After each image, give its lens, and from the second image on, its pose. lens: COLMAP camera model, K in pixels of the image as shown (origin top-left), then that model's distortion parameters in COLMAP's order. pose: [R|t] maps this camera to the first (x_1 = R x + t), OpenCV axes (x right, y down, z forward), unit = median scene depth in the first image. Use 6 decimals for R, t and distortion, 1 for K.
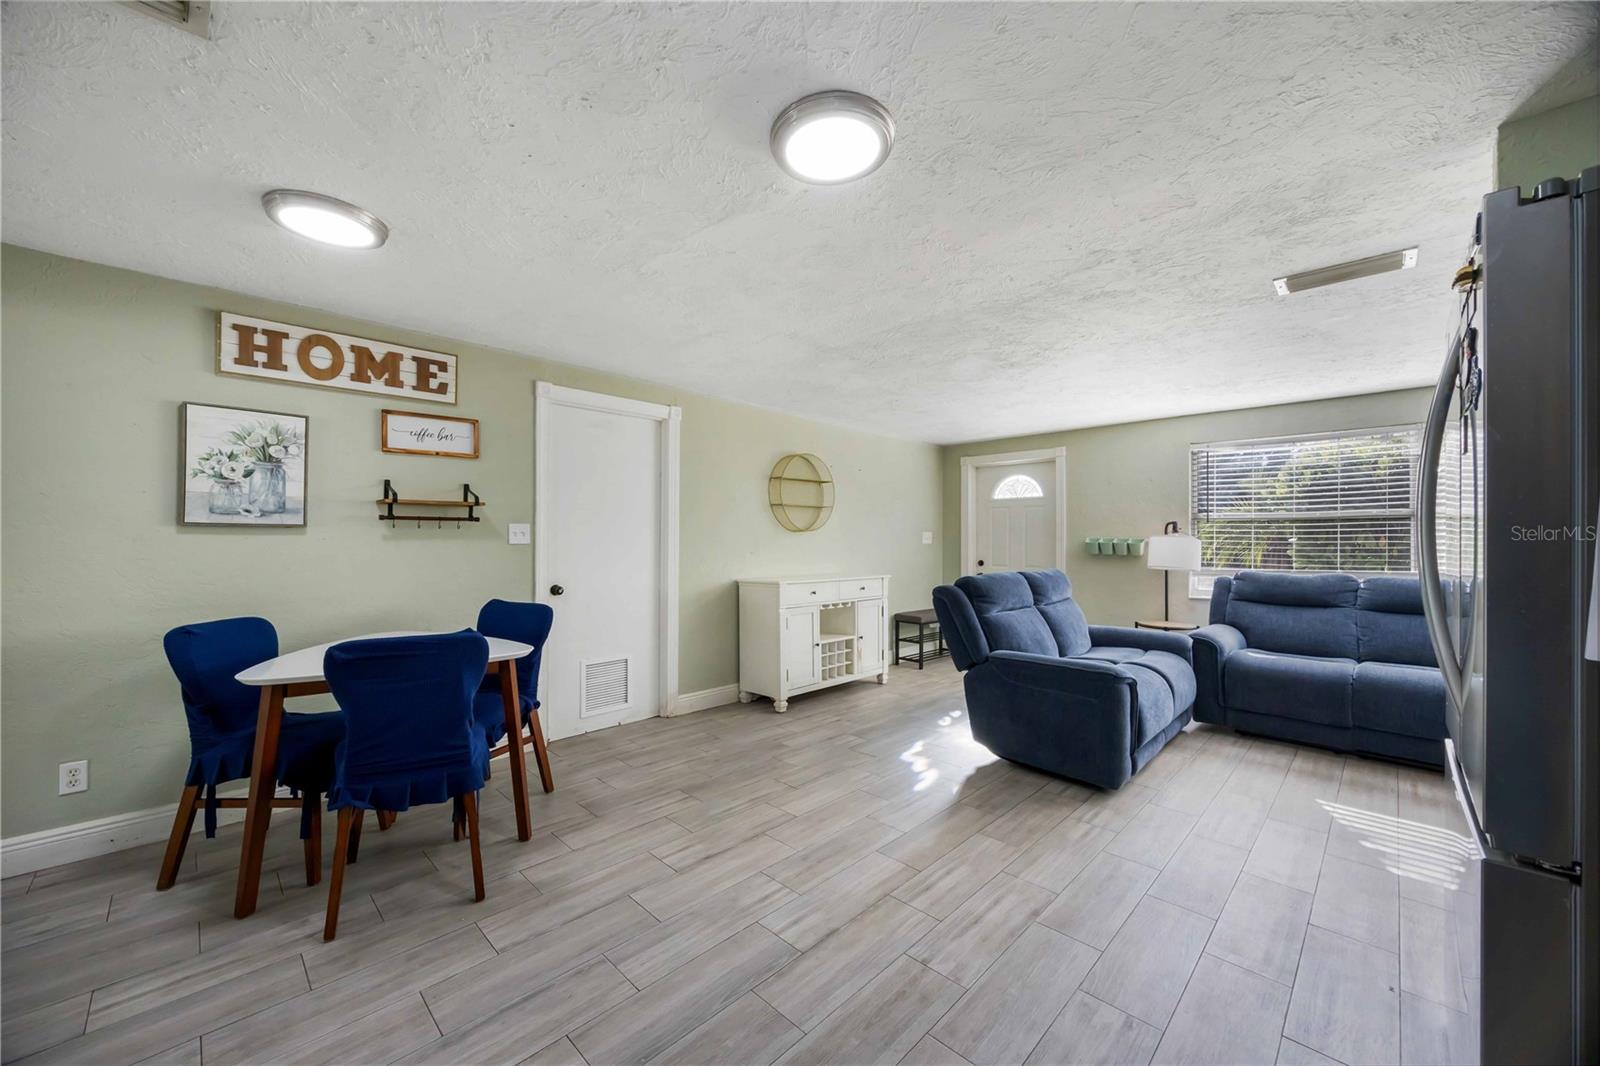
lens RADIAL K [[605.5, 0, 797.0], [0, 605.5, 531.8], [0, 0, 1]] dist [-0.000509, 0.000075]
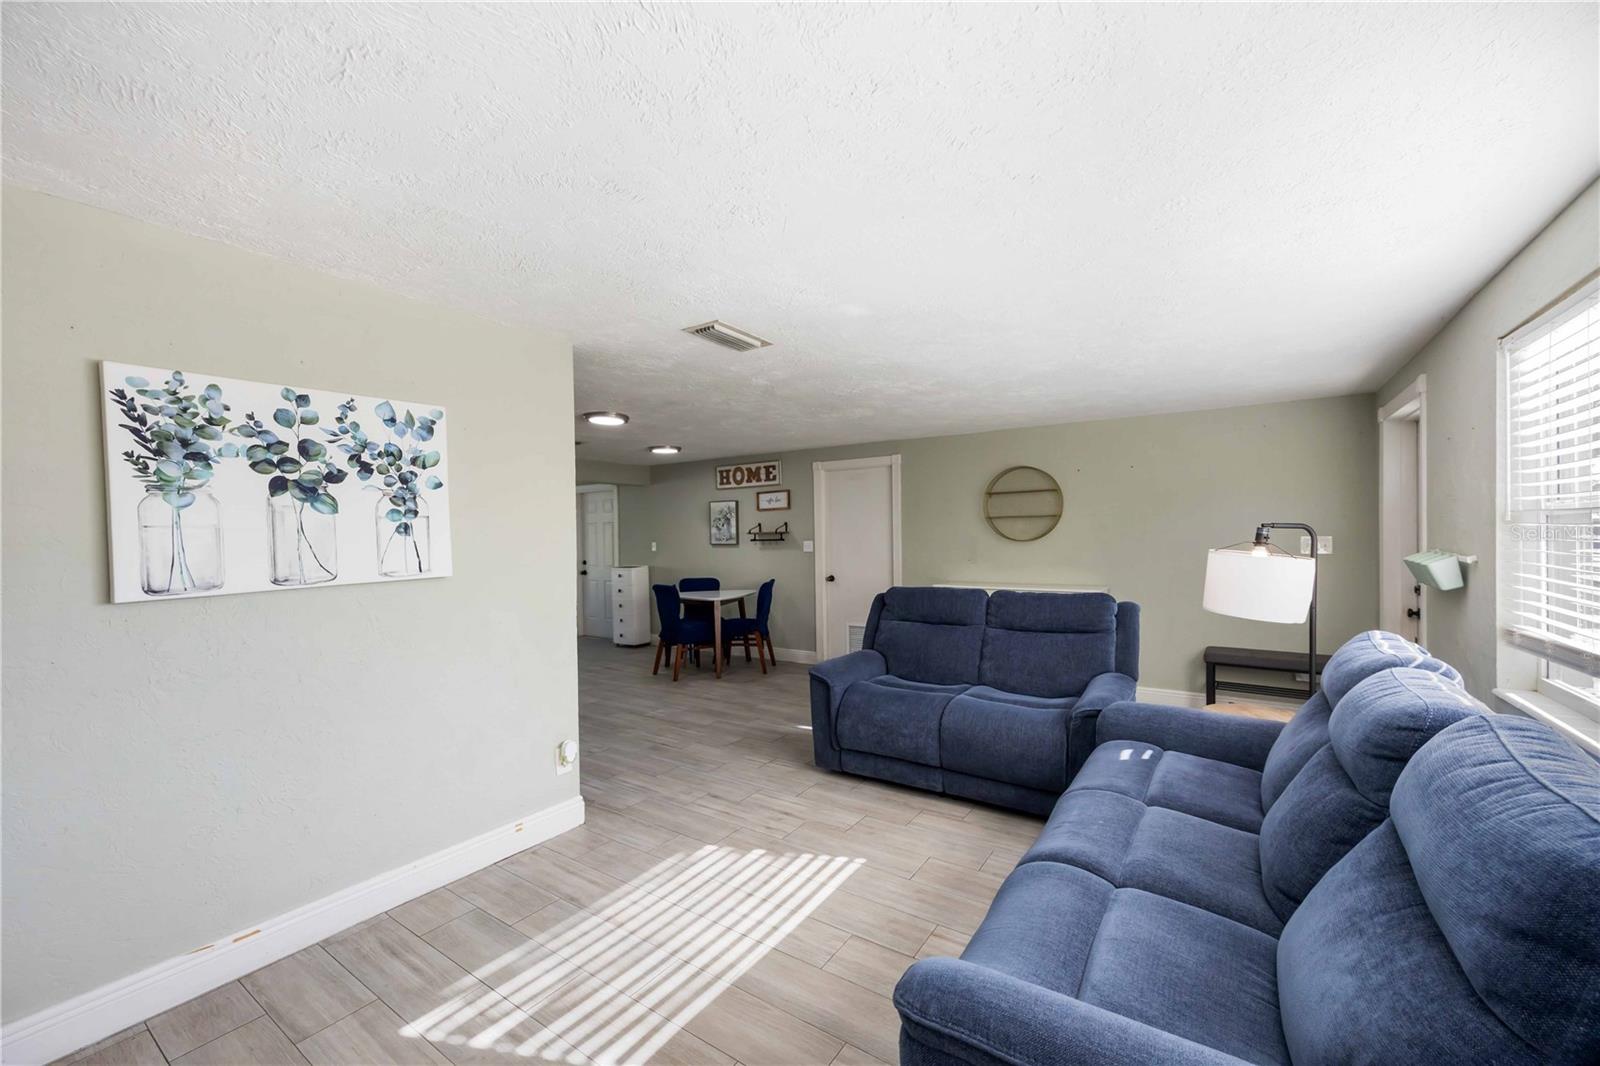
lens RADIAL K [[636.5, 0, 804.1], [0, 636.5, 533.9], [0, 0, 1]] dist [-0.000995, 0.000053]
pose [[0.190389, -0.010362, -0.981654, 1.729641], [0.025421, 0.999661, -0.005622, -0.028509], [0.981380, -0.023884, 0.190588, 0.725390]]
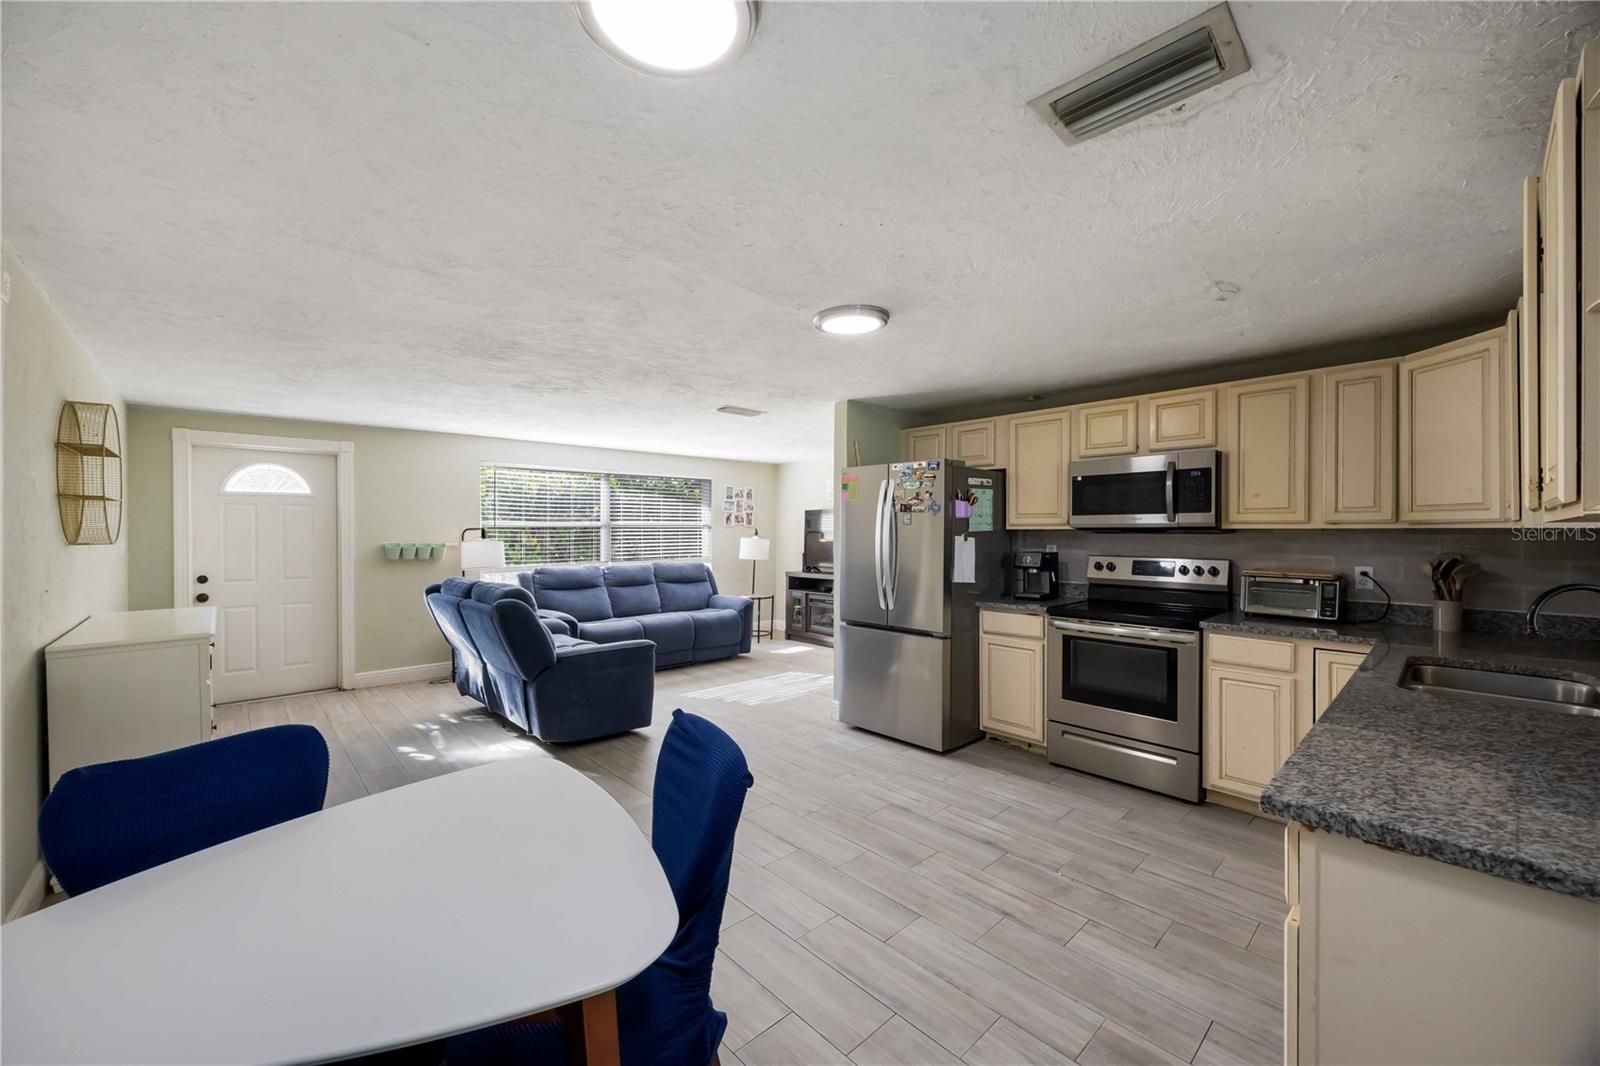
lens RADIAL K [[621.4, 0, 799.0], [0, 621.4, 531.2], [0, 0, 1]] dist [-0.002335, -0.000032]
pose [[0.041587, -0.003692, 0.999128, -0.892797], [-0.013403, 0.999901, 0.004253, -0.040505], [-0.999045, -0.013568, 0.041534, 0.581038]]
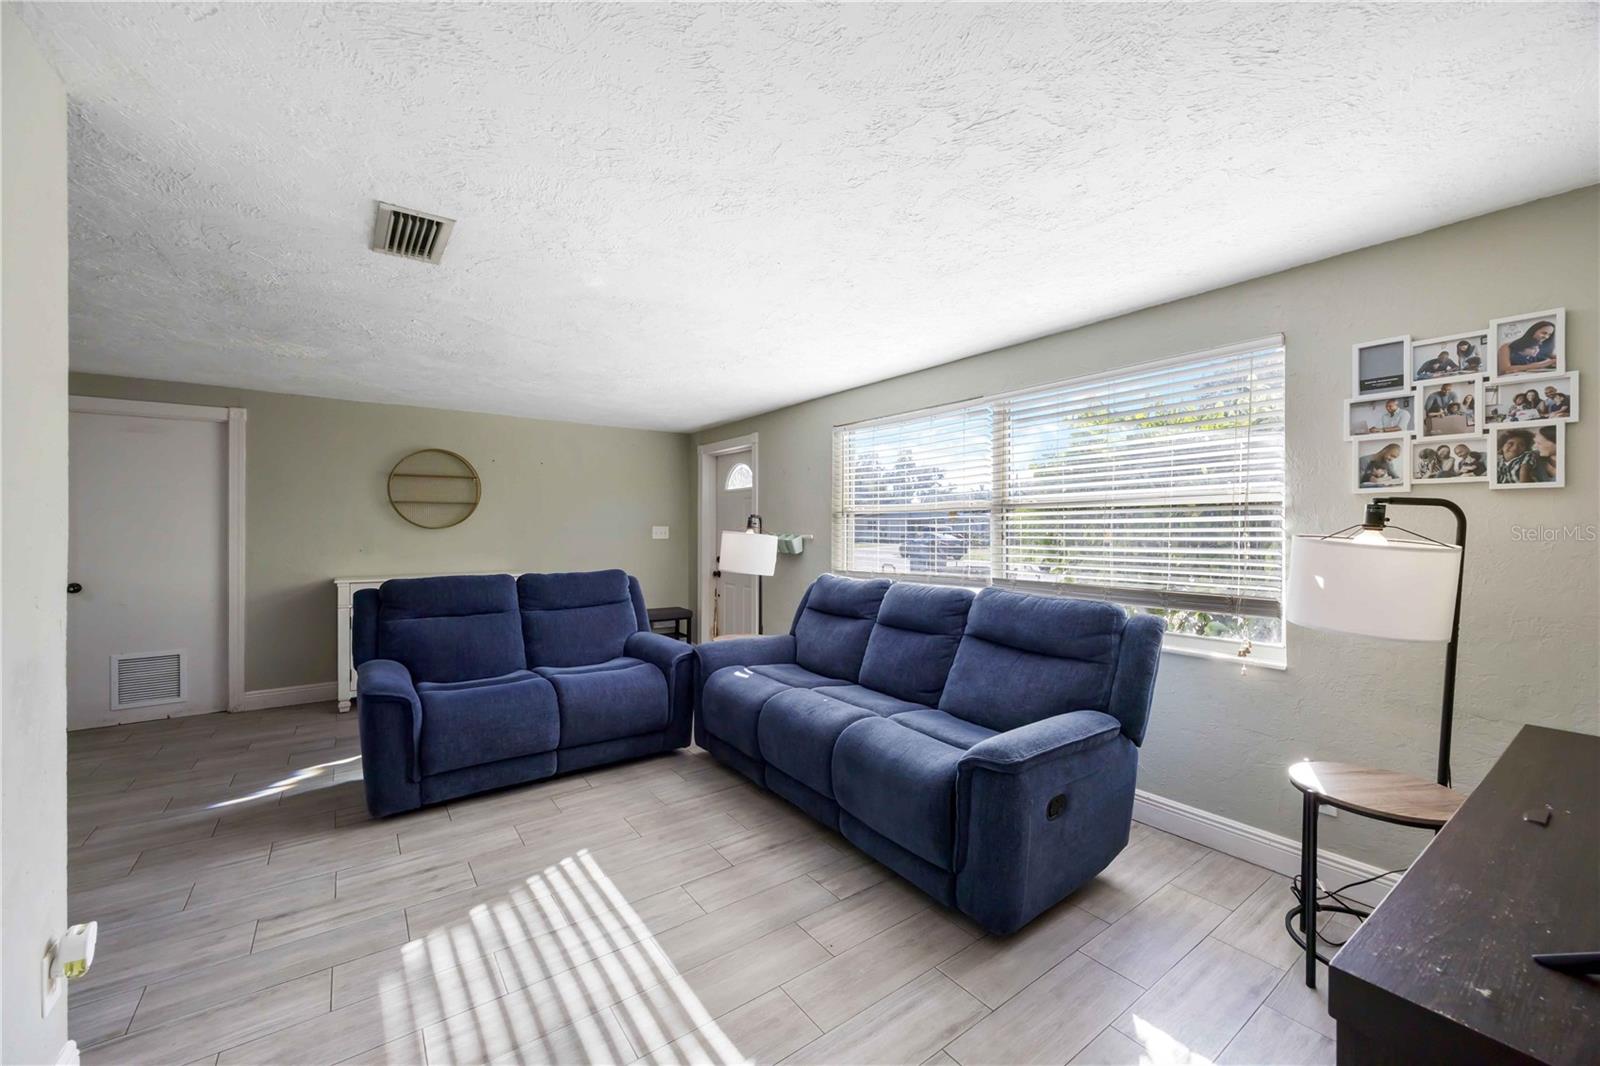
lens RADIAL K [[617.4, 0, 797.6], [0, 617.4, 528.0], [0, 0, 1]] dist [-0.001783, -0.000036]
pose [[0.986954, -0.003617, -0.160960, 1.279221], [0.005875, 0.999891, 0.013556, -0.019988], [0.160894, -0.014325, 0.986868, 0.183757]]
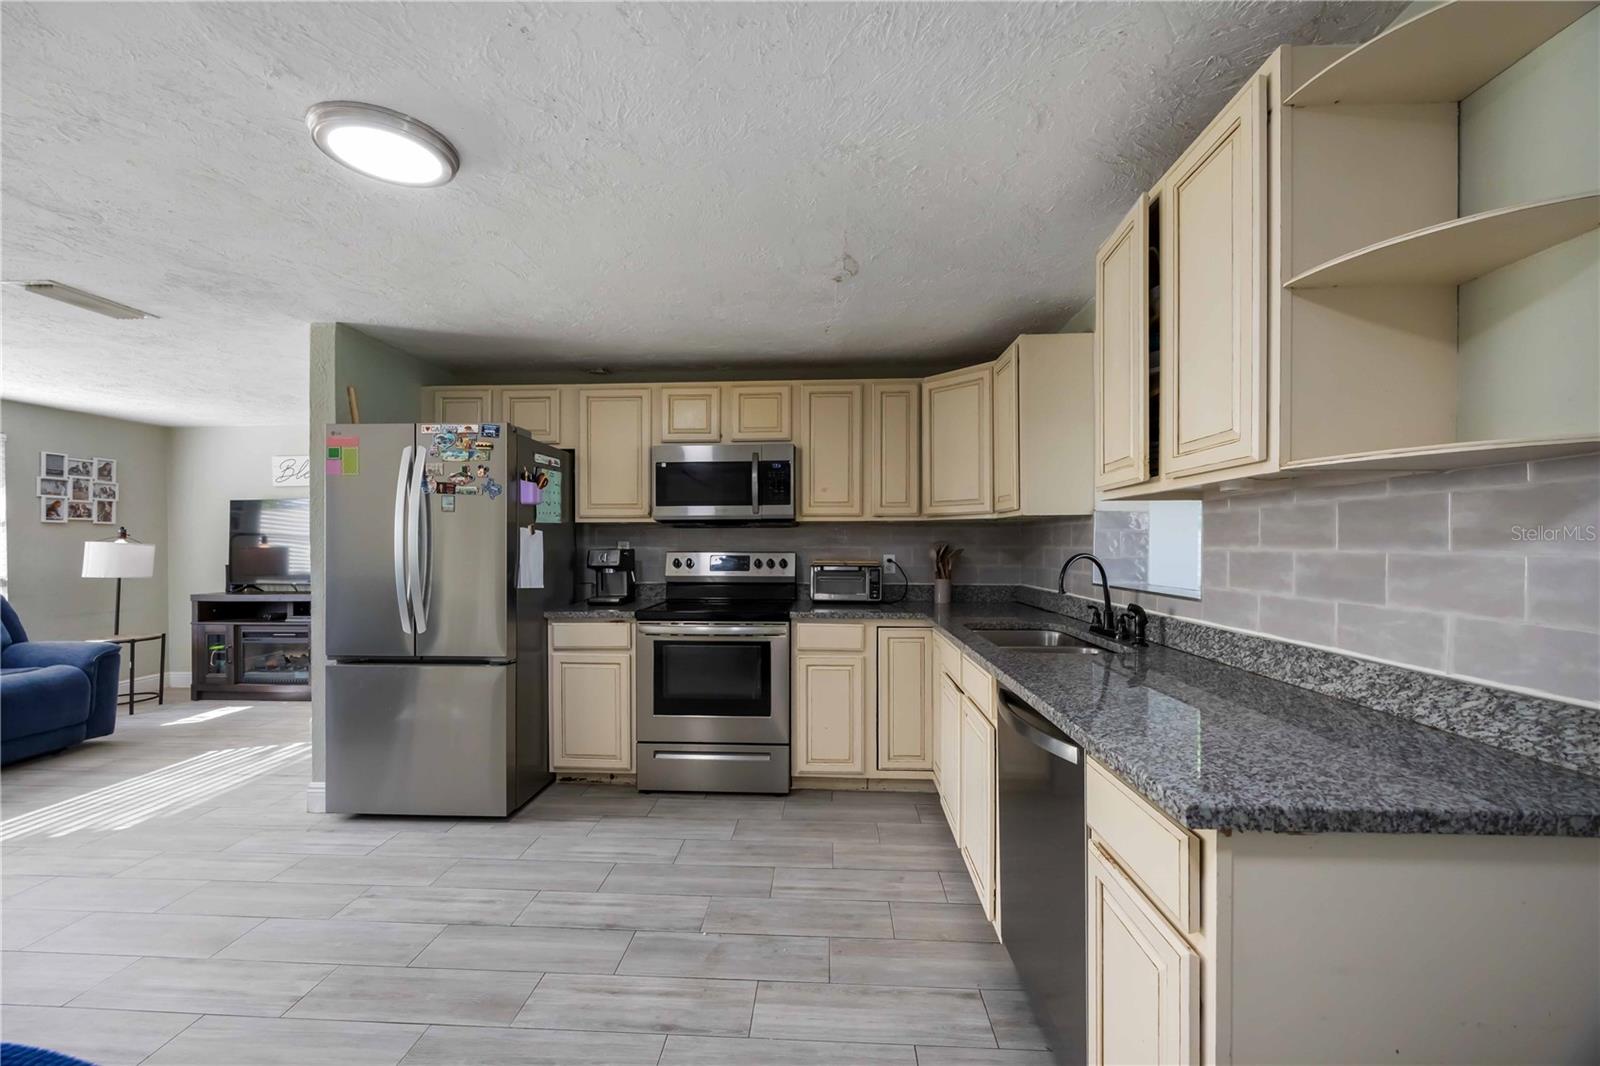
lens RADIAL K [[626.4, 0, 797.2], [0, 626.4, 546.6], [0, 0, 1]] dist [-0.001911, -0.000269]
pose [[-0.662666, -0.006753, 0.748885, -0.620433], [-0.009532, 0.999954, 0.000583, -0.003907], [-0.748854, -0.006752, -0.662700, 0.638132]]
